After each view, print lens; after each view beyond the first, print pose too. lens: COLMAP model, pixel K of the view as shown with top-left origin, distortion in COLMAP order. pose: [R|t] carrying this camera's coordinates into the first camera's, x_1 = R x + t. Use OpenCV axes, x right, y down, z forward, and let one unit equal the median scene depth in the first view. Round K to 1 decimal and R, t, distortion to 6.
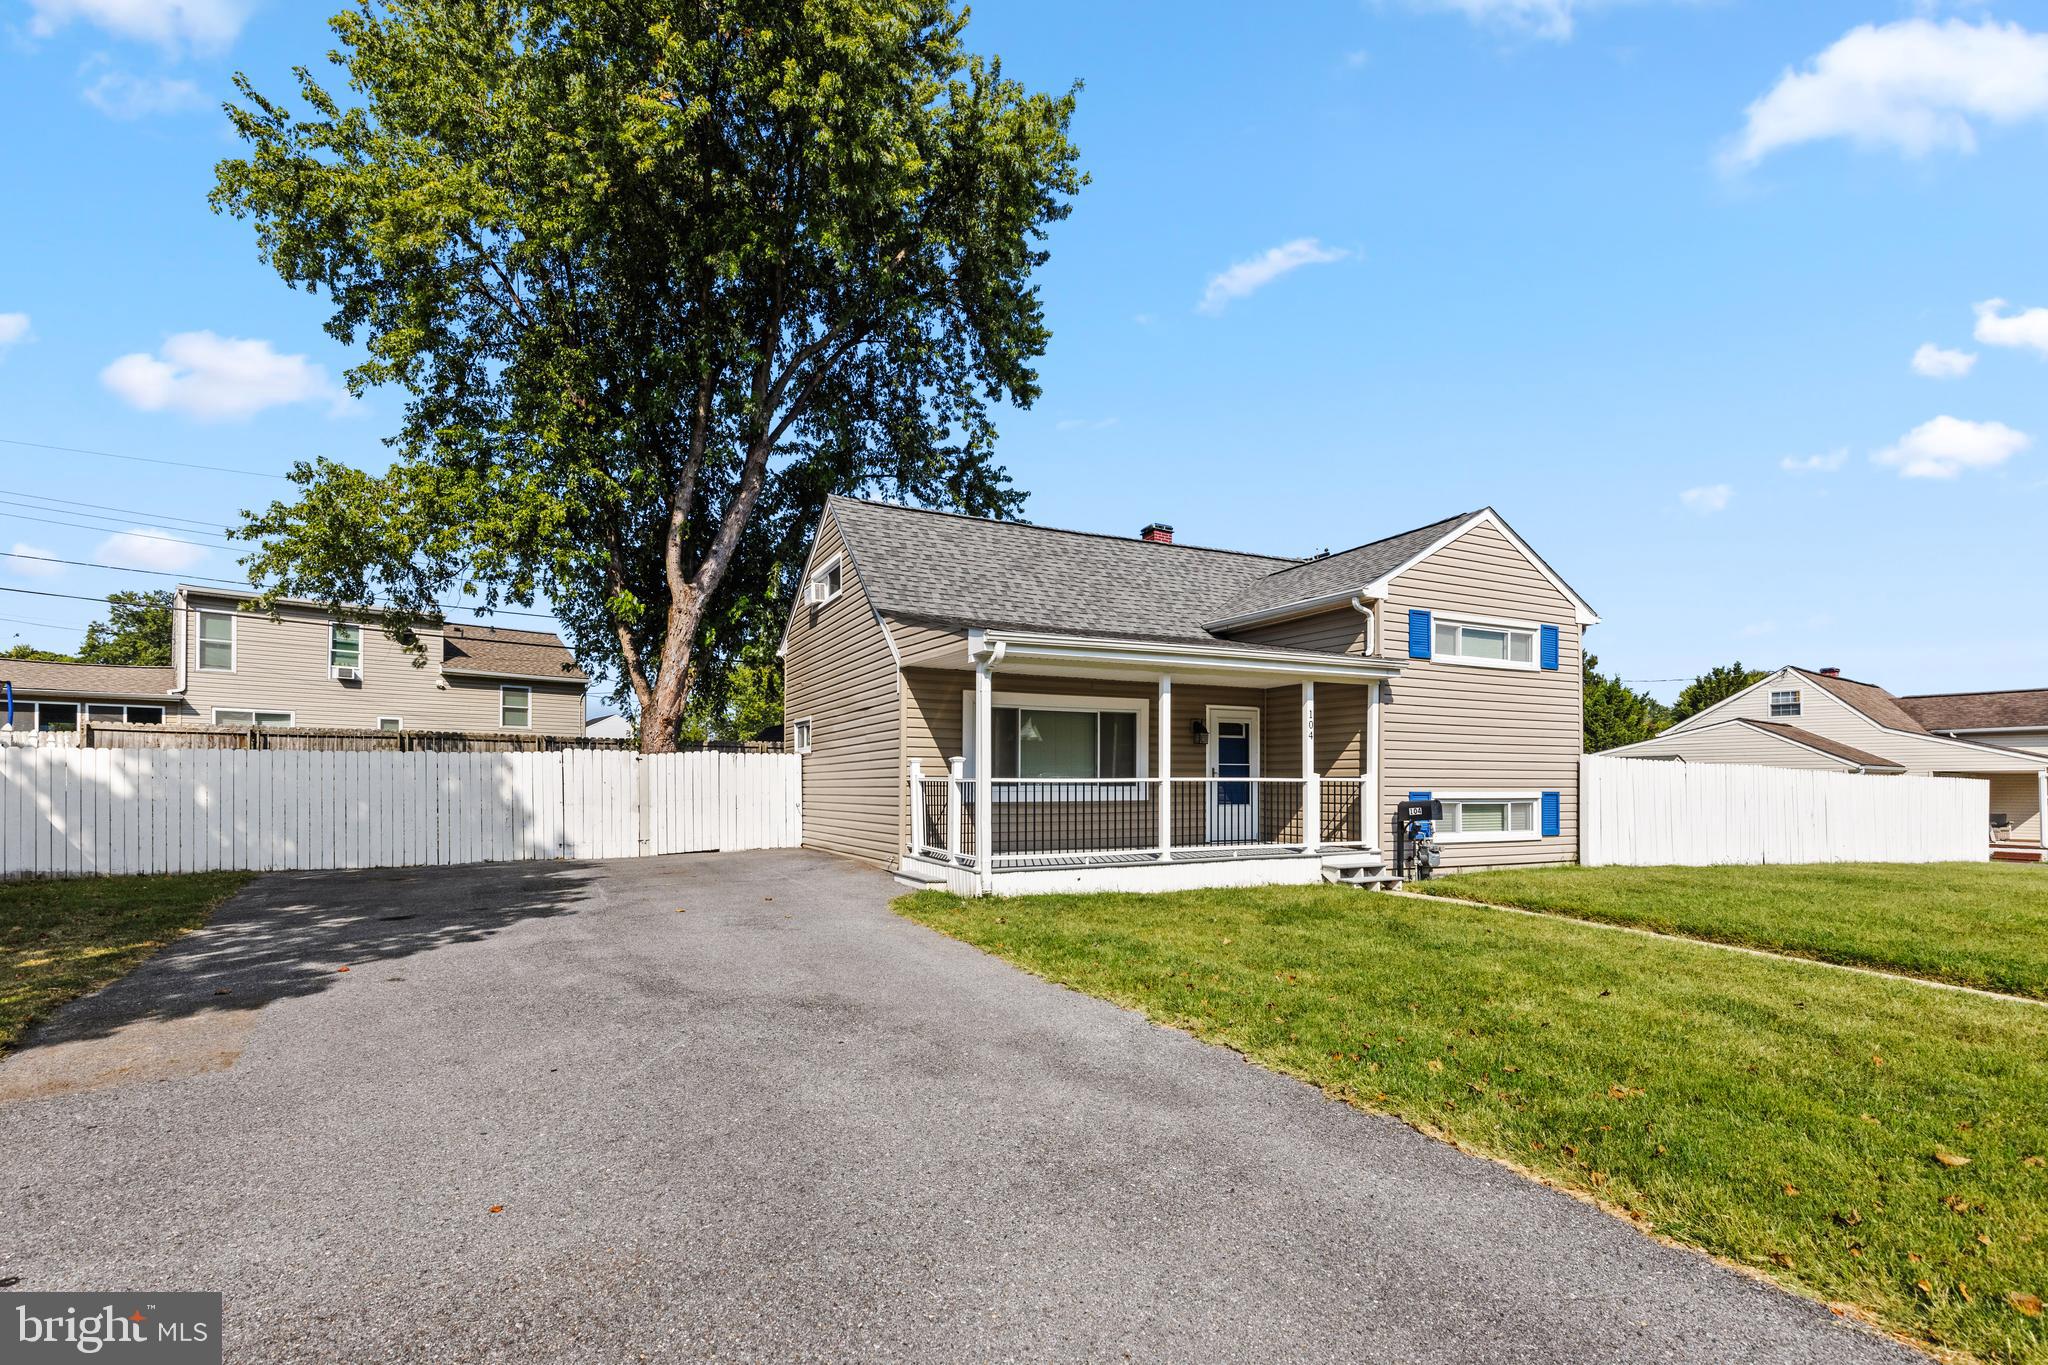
lens RADIAL K [[920.1, 0, 1022.2], [0, 920.1, 674.0], [0, 0, 1]] dist [0.005141, -0.001775]
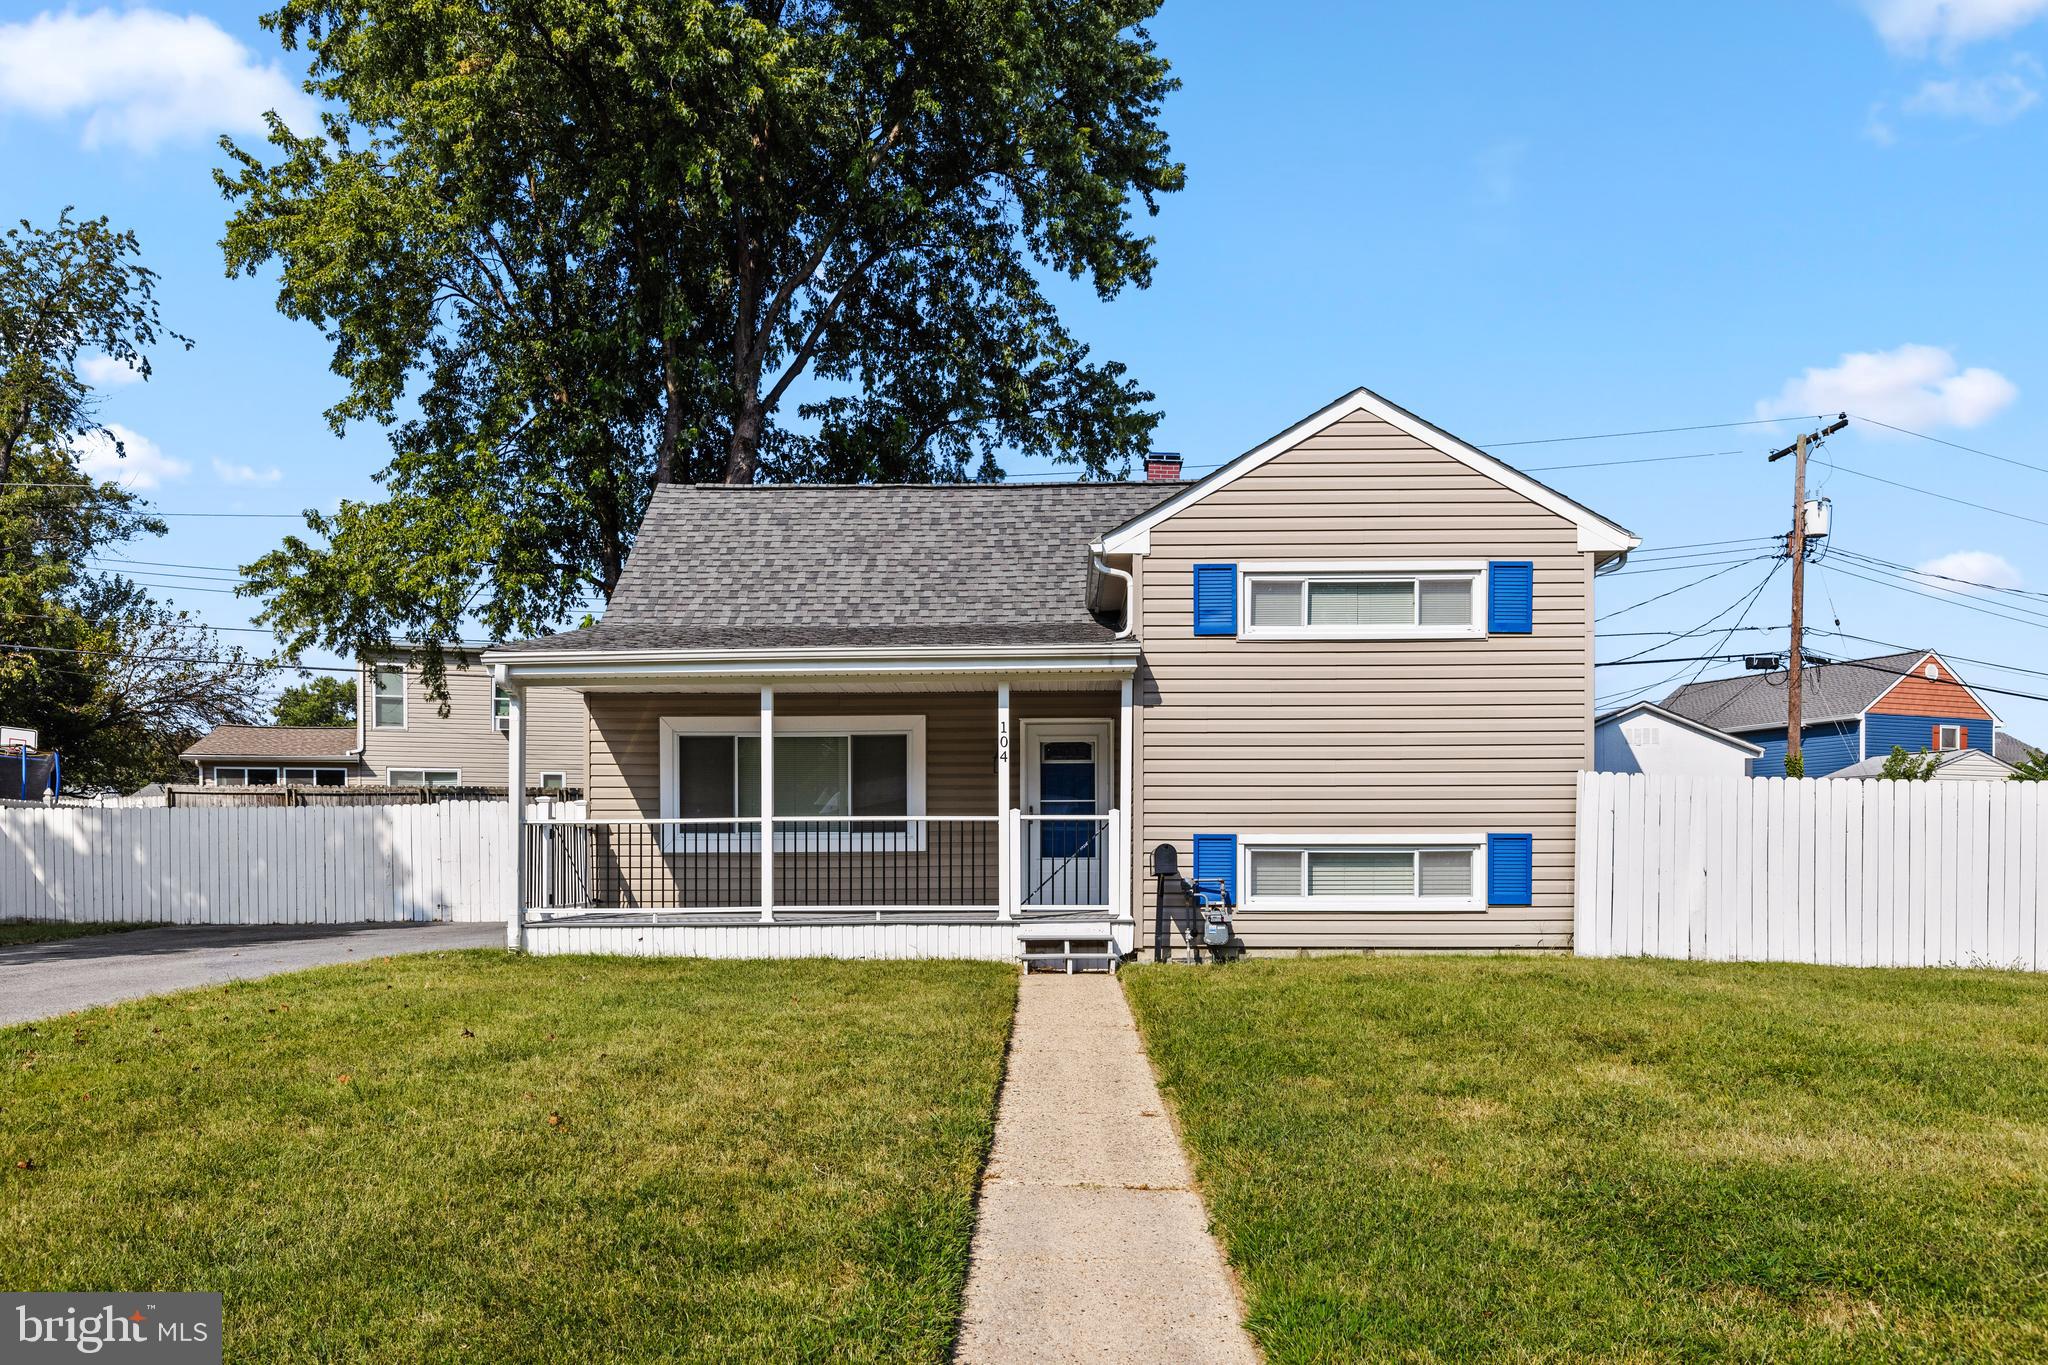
lens RADIAL K [[1439.5, 0, 1024.2], [0, 1439.5, 691.8], [0, 0, 1]] dist [0.007170, -0.005751]
pose [[0.884663, -0.057006, -0.462733, 0.742906], [0.059171, 0.998199, -0.009849, 0.024399], [0.462461, -0.018668, 0.886443, 0.005945]]
